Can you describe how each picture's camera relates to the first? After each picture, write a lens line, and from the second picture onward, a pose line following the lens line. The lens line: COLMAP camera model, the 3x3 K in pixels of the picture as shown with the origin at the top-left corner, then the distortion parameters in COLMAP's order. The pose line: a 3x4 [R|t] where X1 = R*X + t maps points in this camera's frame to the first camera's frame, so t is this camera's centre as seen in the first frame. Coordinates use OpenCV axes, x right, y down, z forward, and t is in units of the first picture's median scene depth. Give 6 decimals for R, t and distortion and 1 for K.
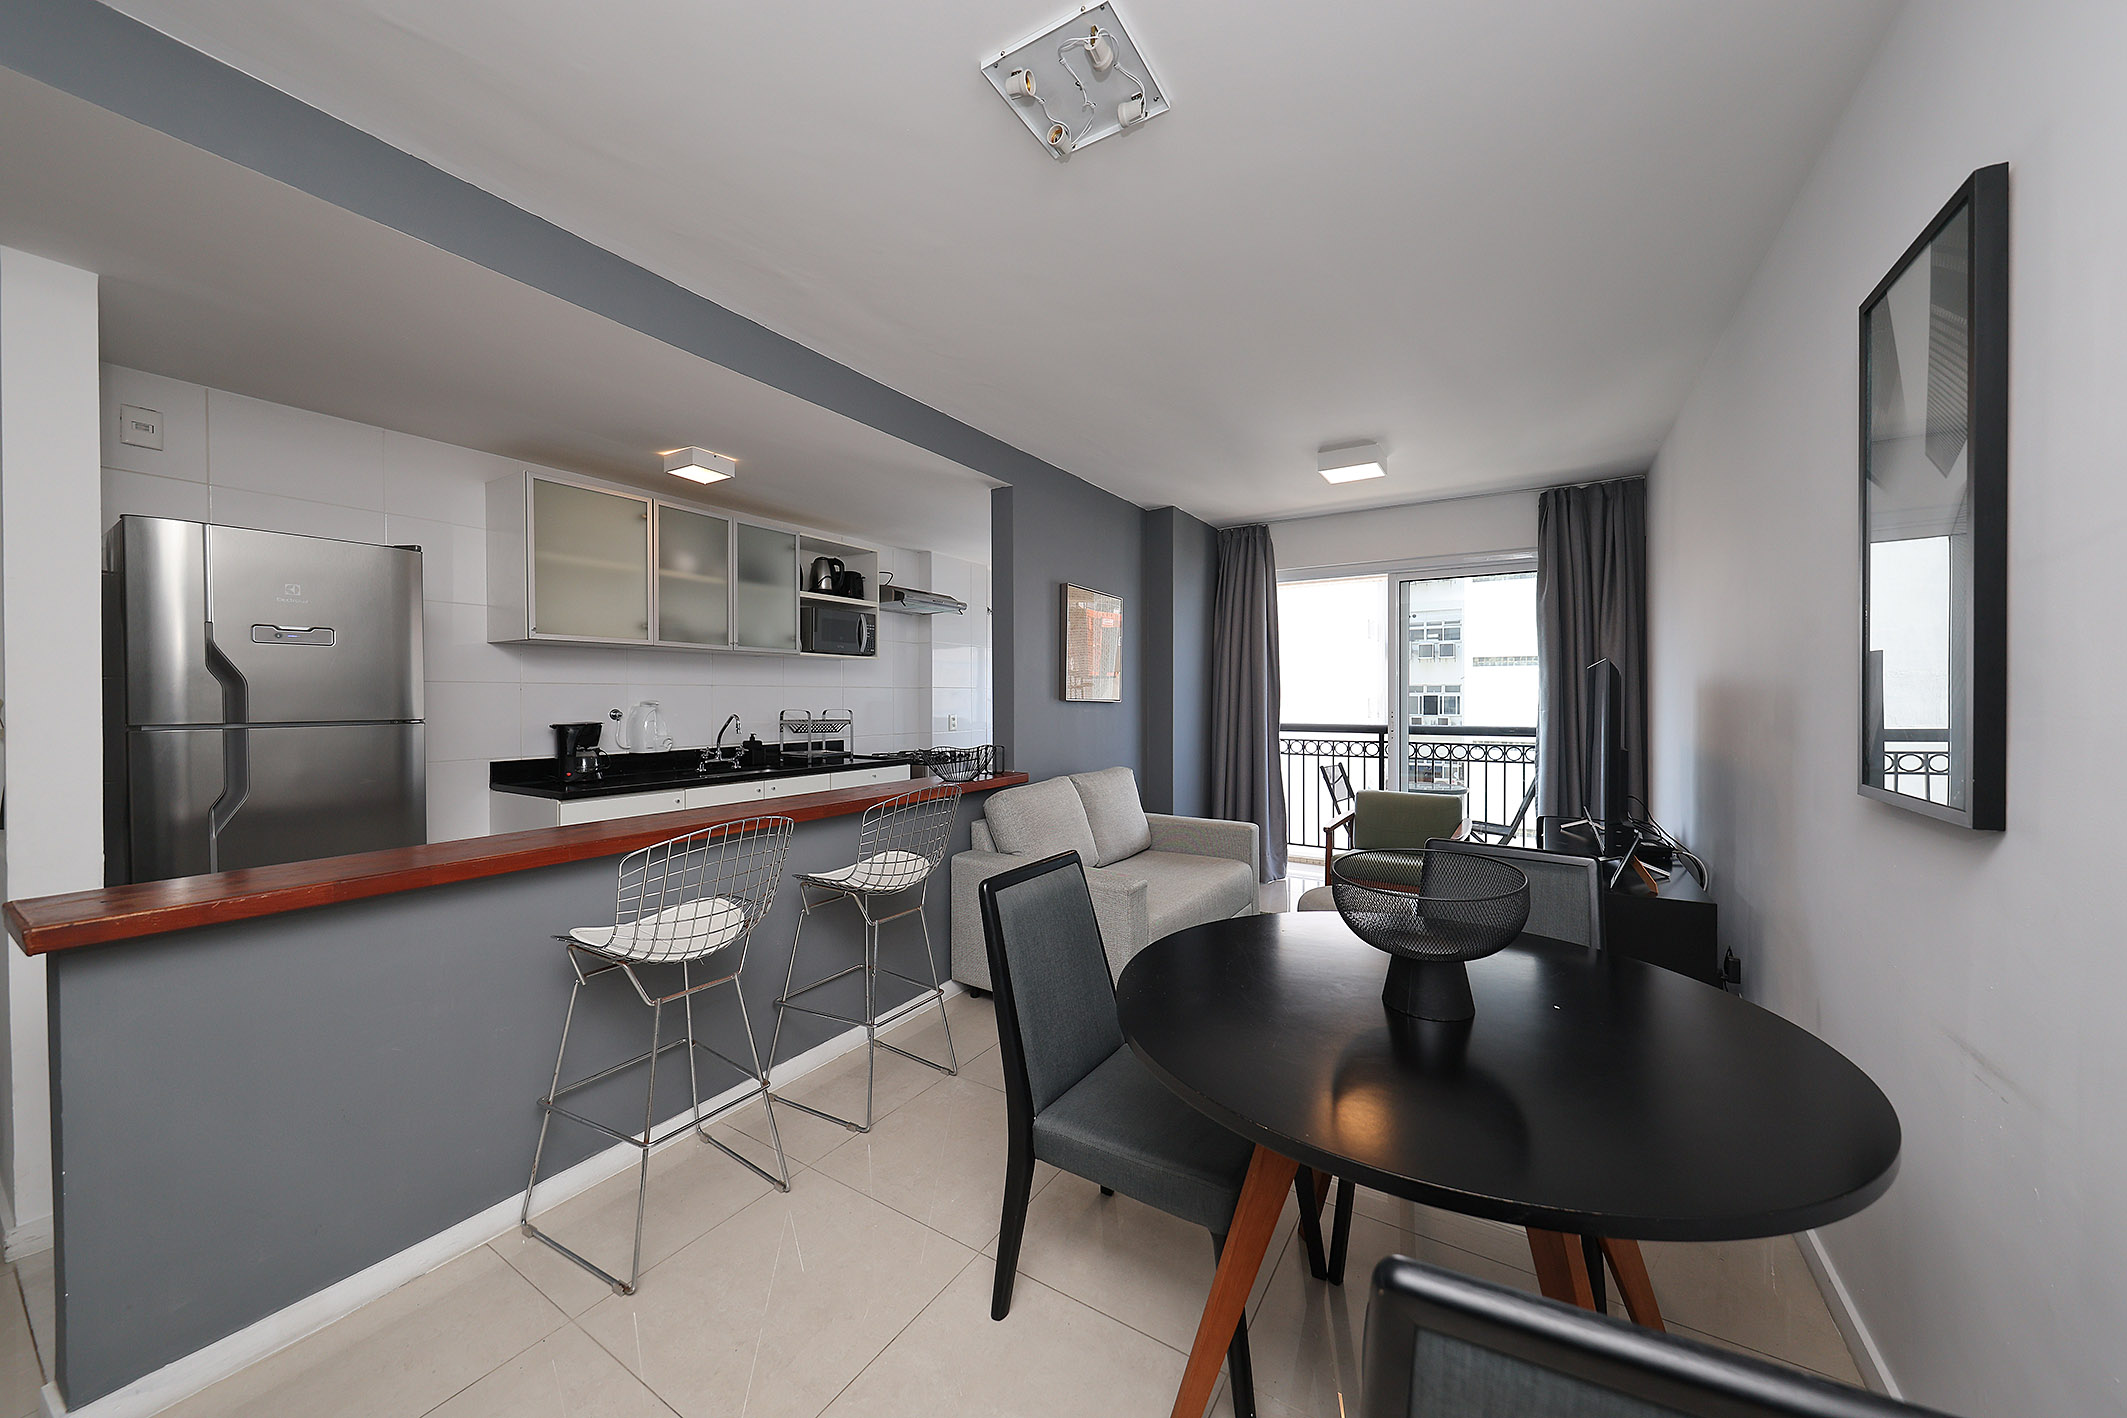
lens RADIAL K [[748.7, 0, 1064.6], [0, 748.7, 701.0], [0, 0, 1]] dist [-0.006045, 0.000170]
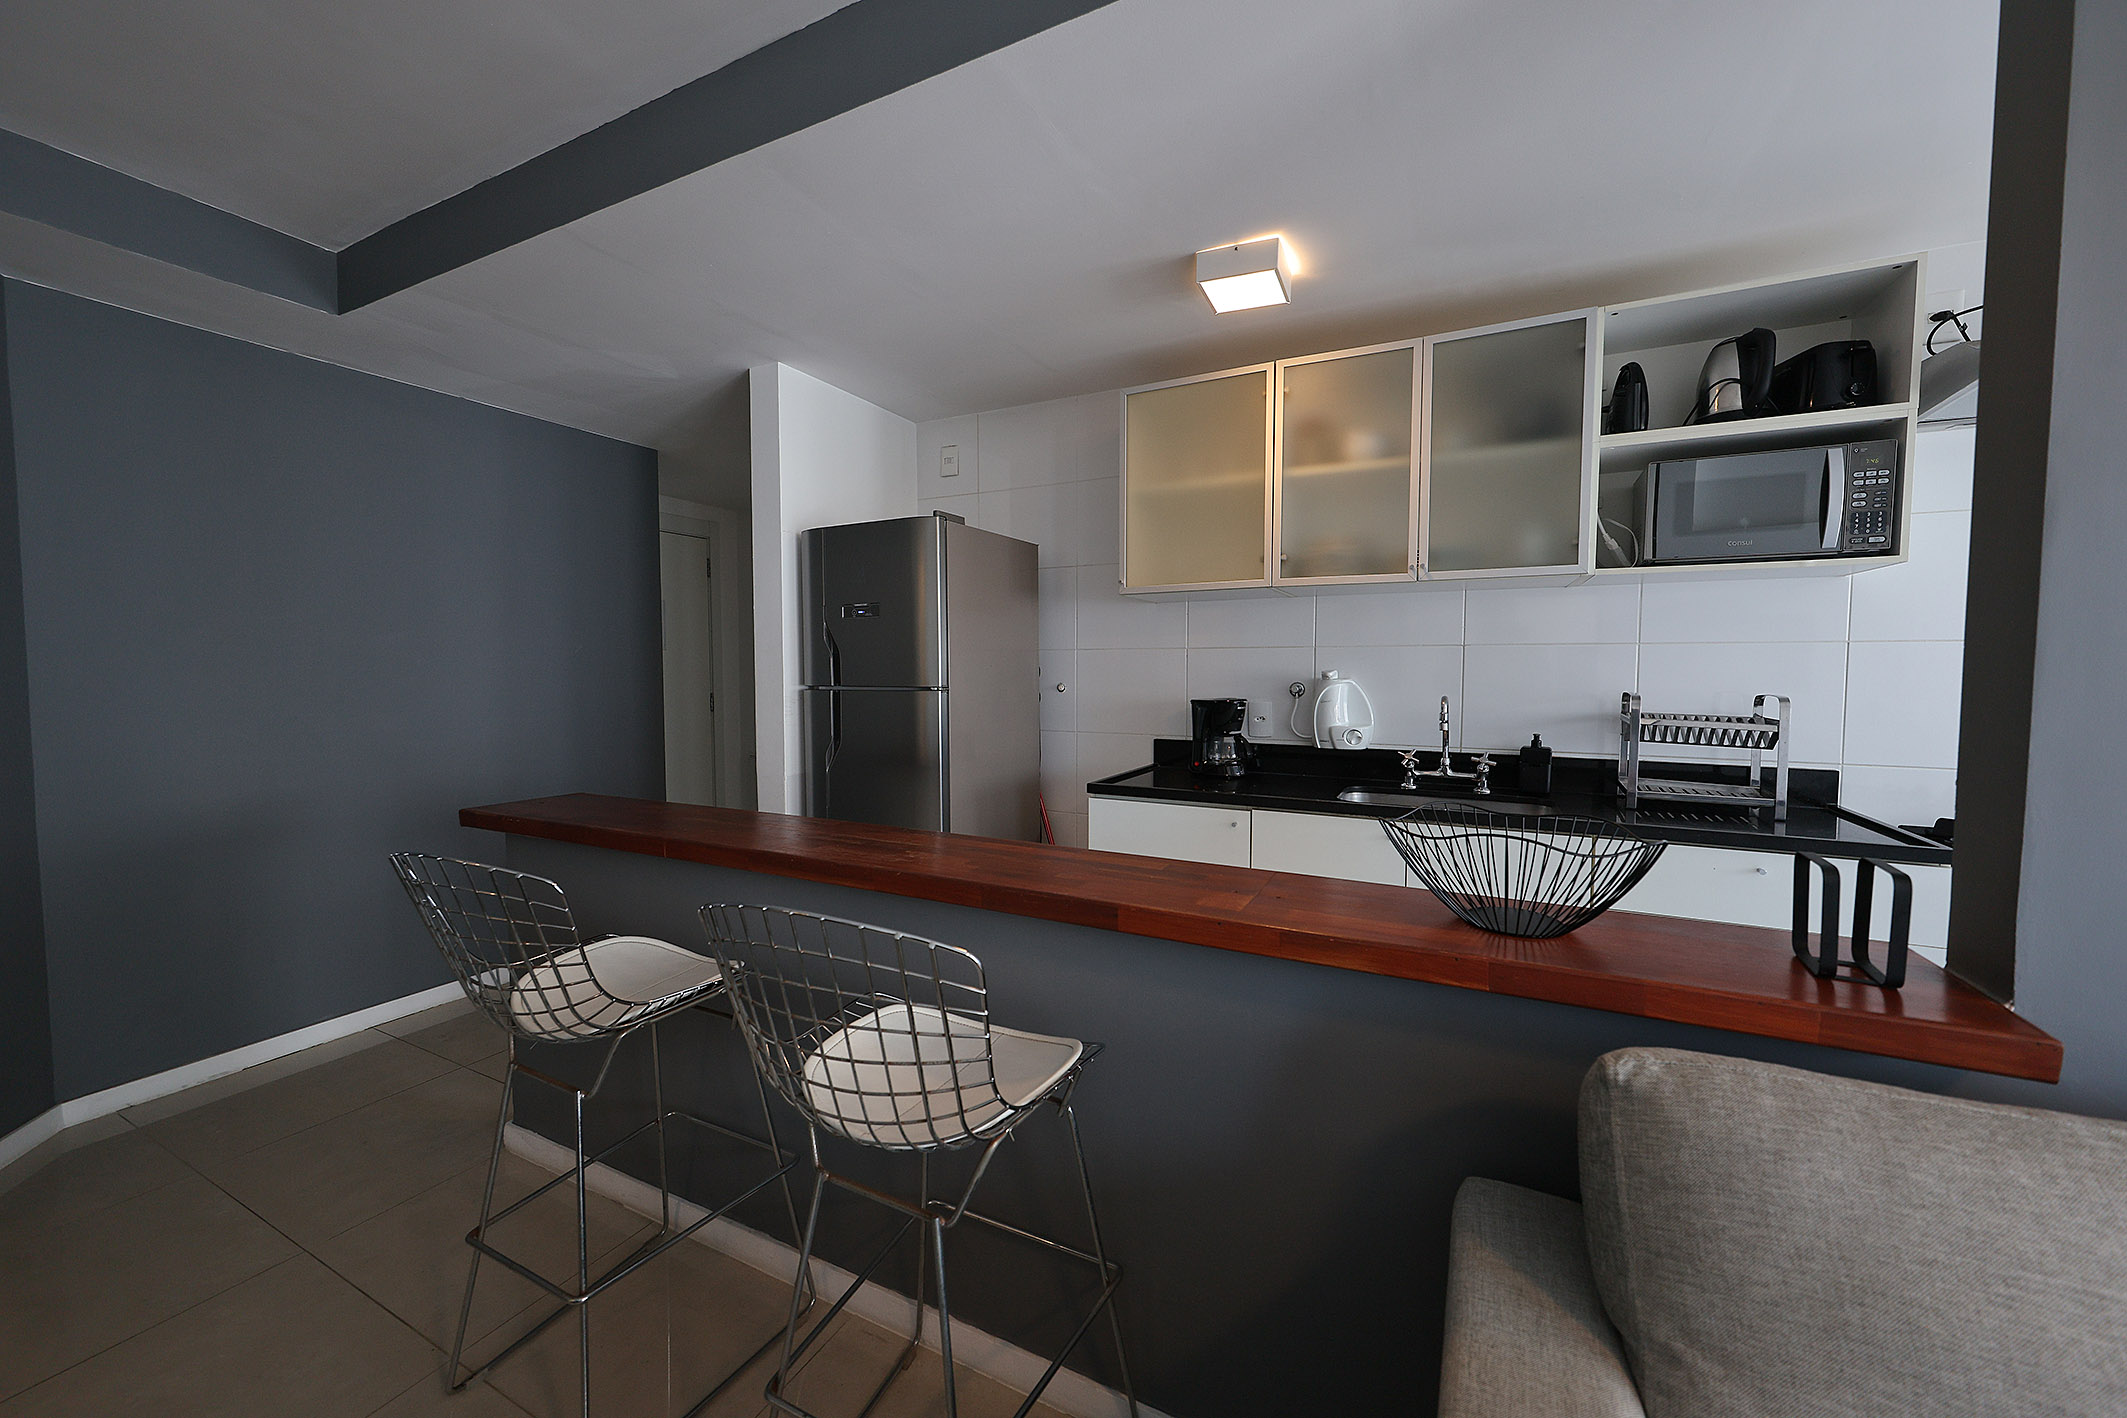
lens RADIAL K [[795.7, 0, 1063.5], [0, 795.7, 709.0], [0, 0, 1]] dist [-0.007131, 0.000042]
pose [[0.077866, 0.054517, -0.995472, 0.115229], [-0.008205, 0.998505, 0.054042, -0.001939], [0.996930, 0.003960, 0.078197, 0.610238]]
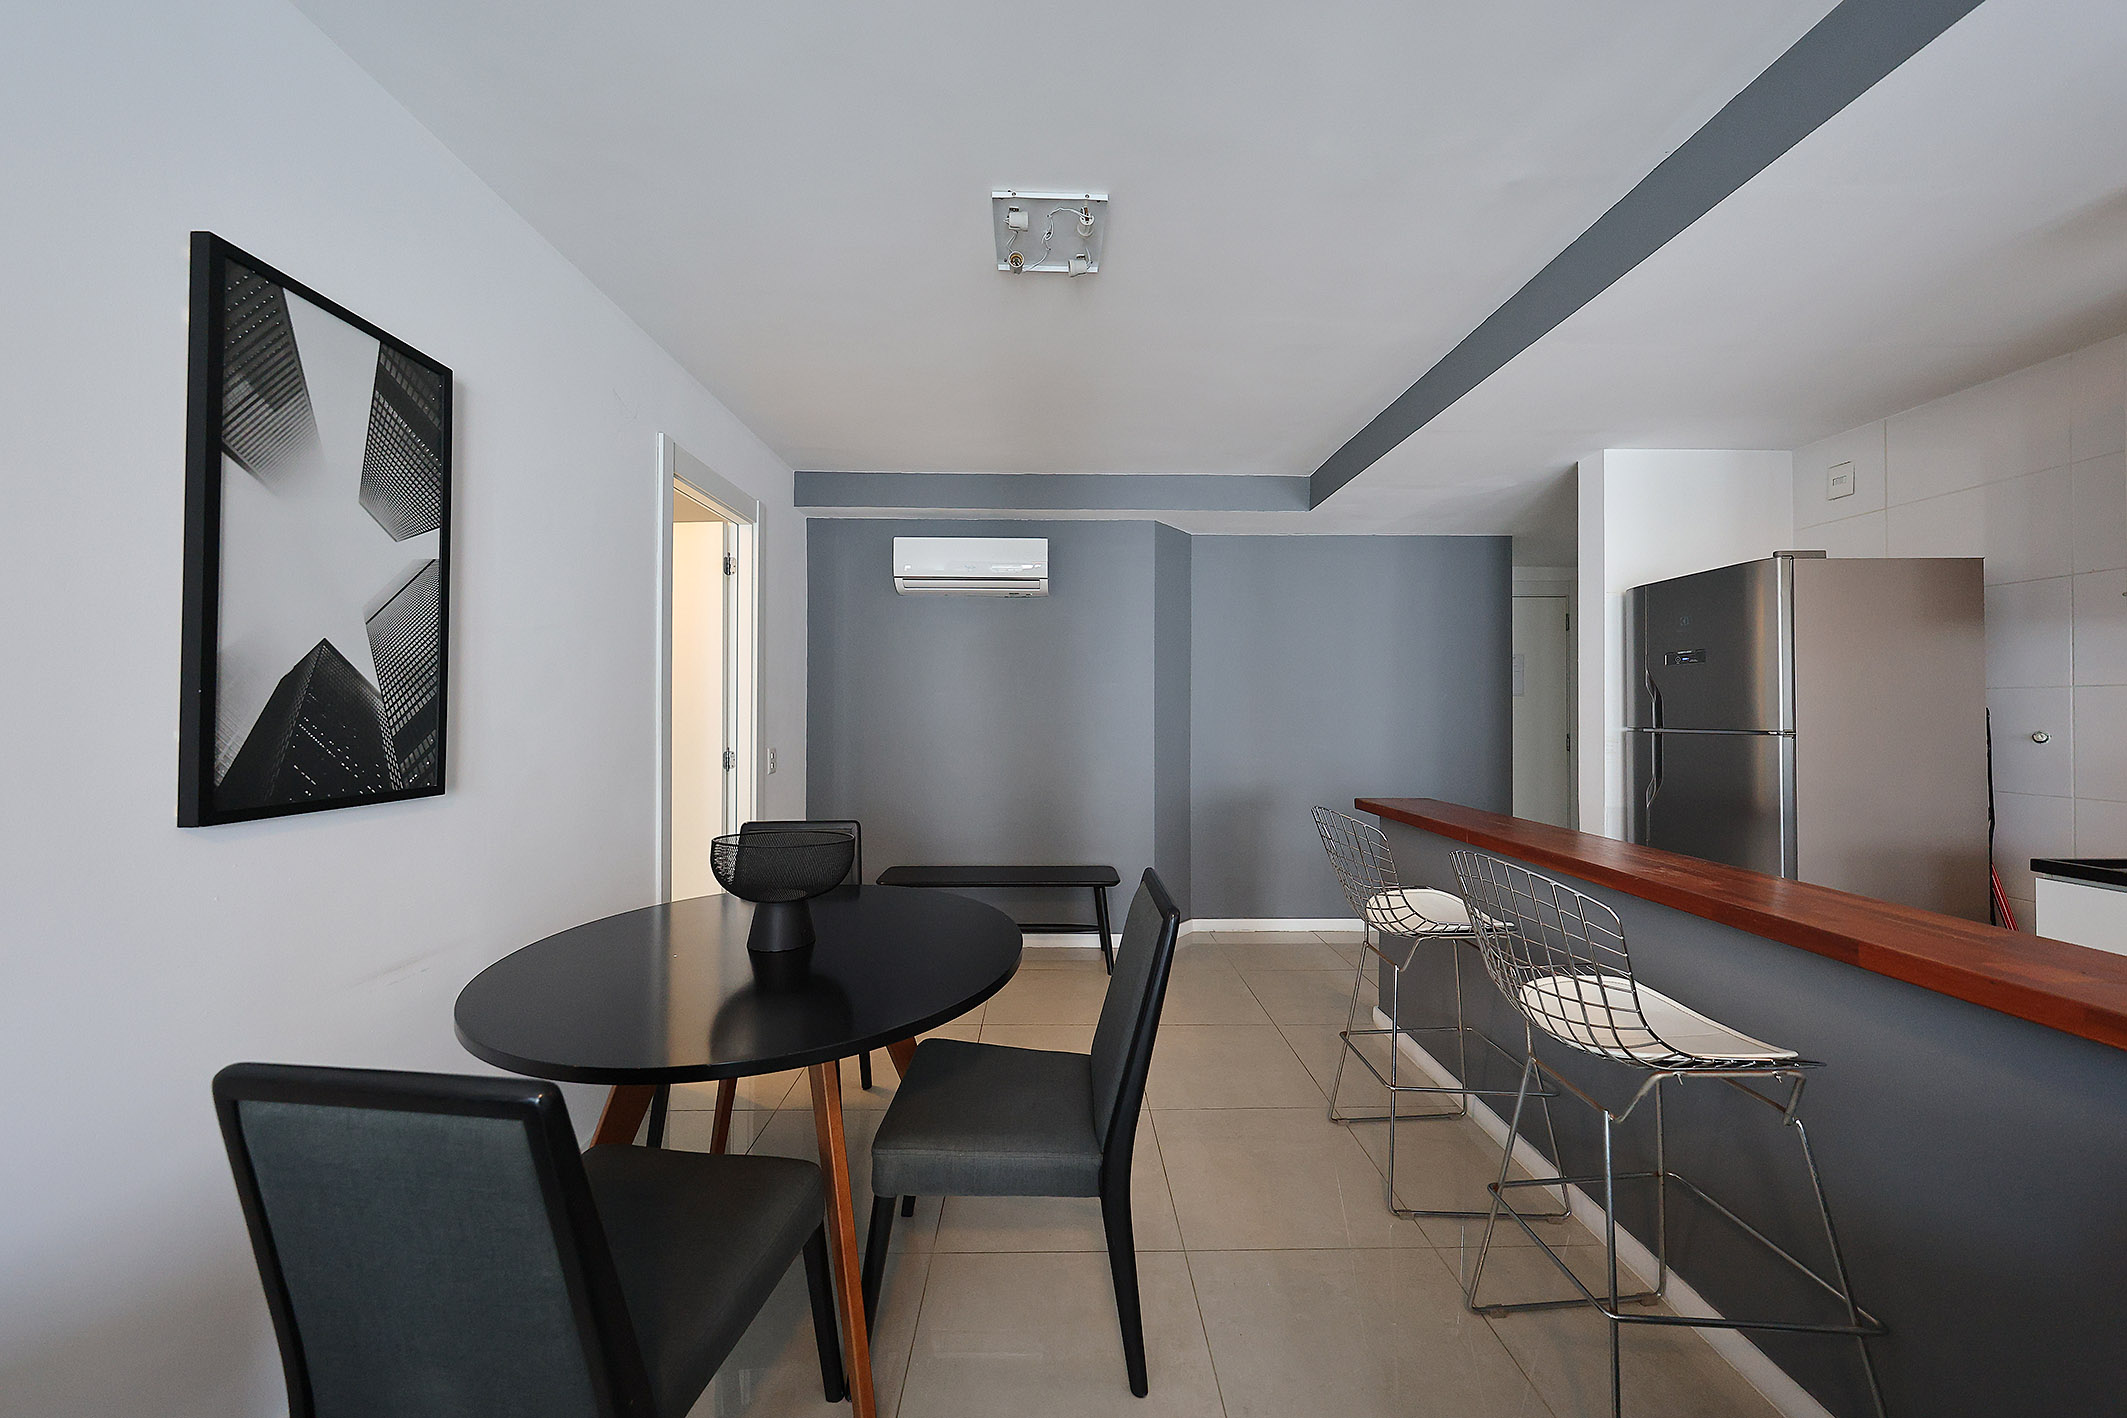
lens RADIAL K [[748.7, 0, 1064.6], [0, 748.7, 701.0], [0, 0, 1]] dist [-0.006045, 0.000170]
pose [[-0.835631, -0.004925, -0.549269, 0.244784], [-0.002305, 0.999982, -0.005461, -0.003397], [0.549287, -0.003298, -0.835628, 0.731003]]
